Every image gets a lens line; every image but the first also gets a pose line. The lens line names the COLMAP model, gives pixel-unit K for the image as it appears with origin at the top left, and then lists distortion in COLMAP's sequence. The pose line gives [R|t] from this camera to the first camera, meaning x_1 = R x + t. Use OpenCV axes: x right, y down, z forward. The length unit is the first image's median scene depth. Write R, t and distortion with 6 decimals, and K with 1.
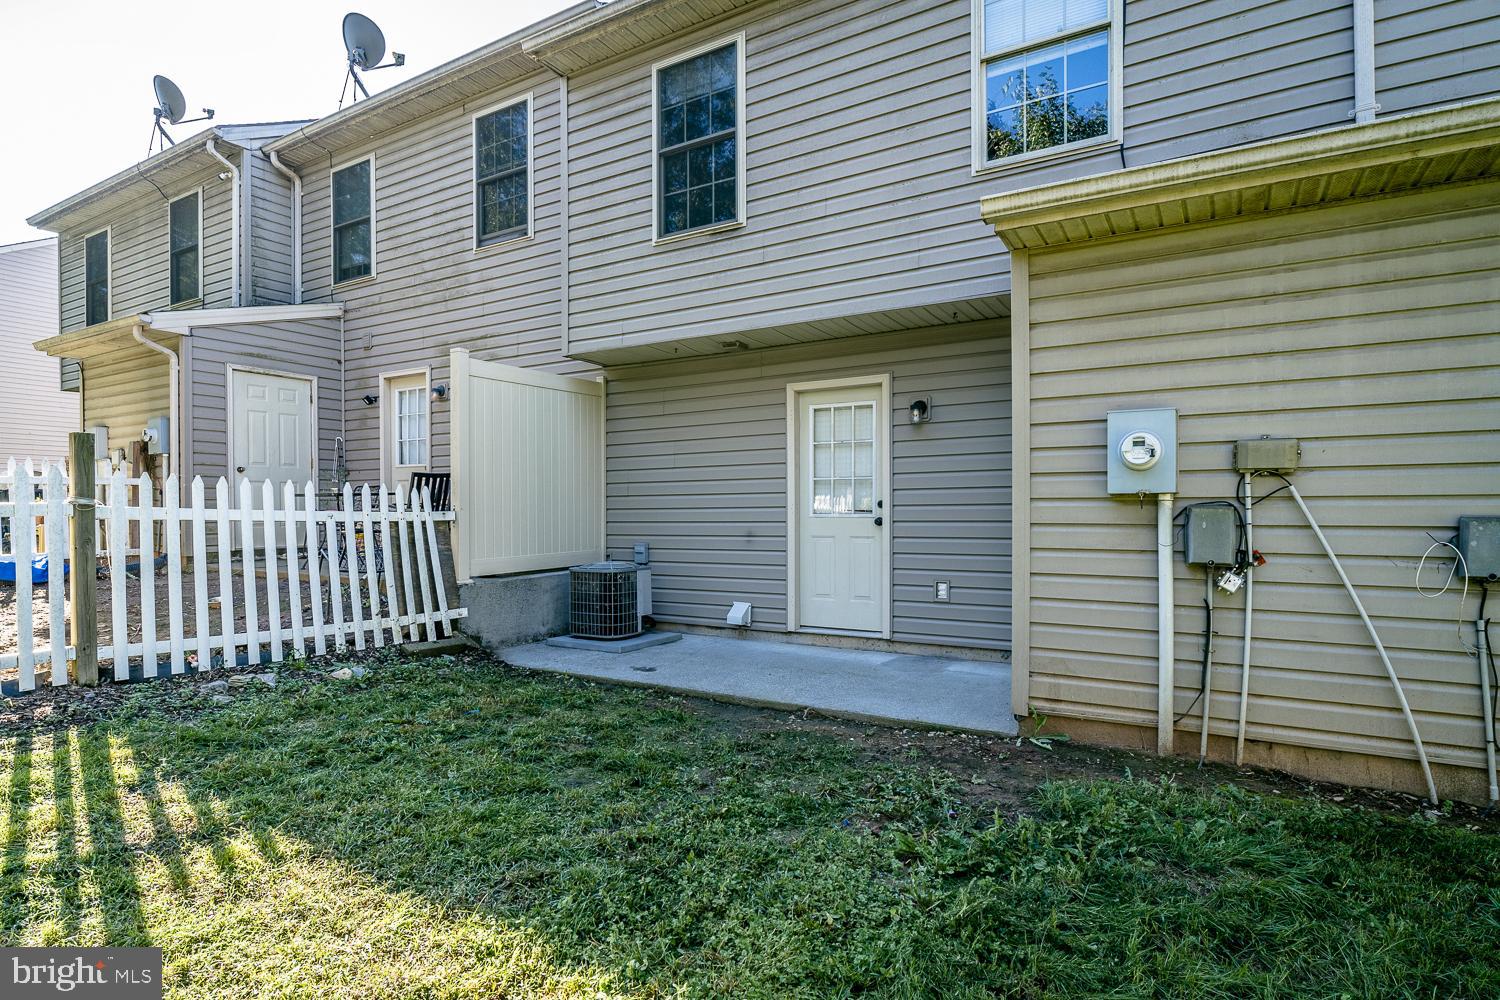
lens RADIAL K [[796.0, 0, 749.9], [0, 796.0, 495.1], [0, 0, 1]] dist [-0.011433, -0.000320]
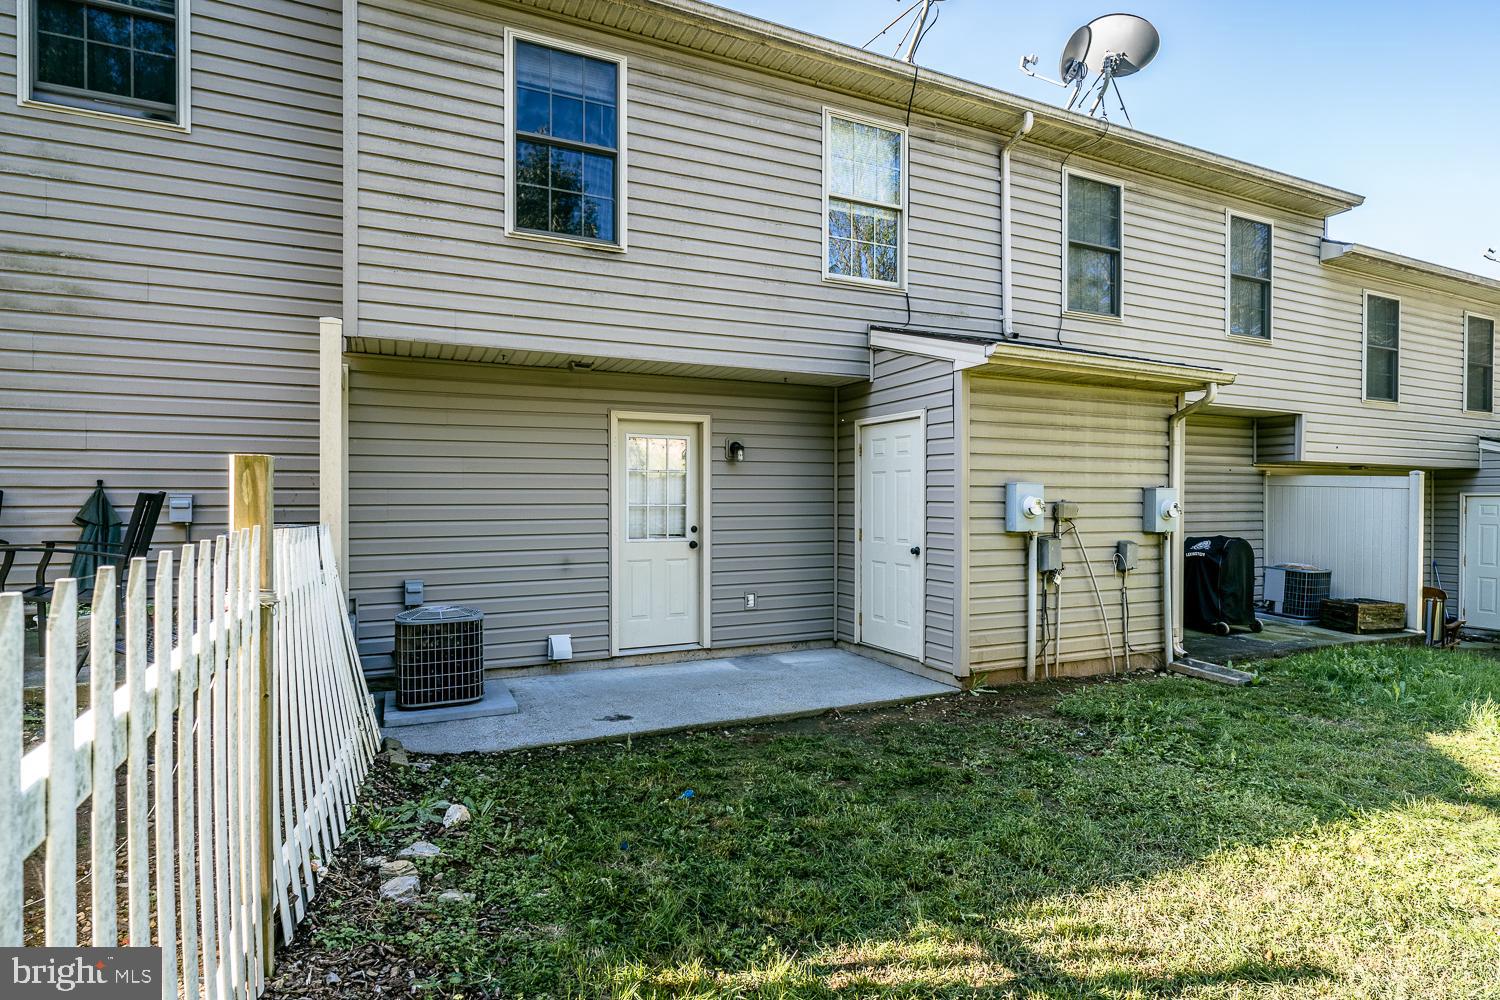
lens RADIAL K [[787.6, 0, 747.5], [0, 787.6, 475.7], [0, 0, 1]] dist [-0.005823, -0.000385]
pose [[0.550155, 0.028404, 0.834579, -0.735074], [-0.021350, 0.999573, -0.019946, -0.043947], [-0.834790, -0.006845, 0.550527, 0.328514]]
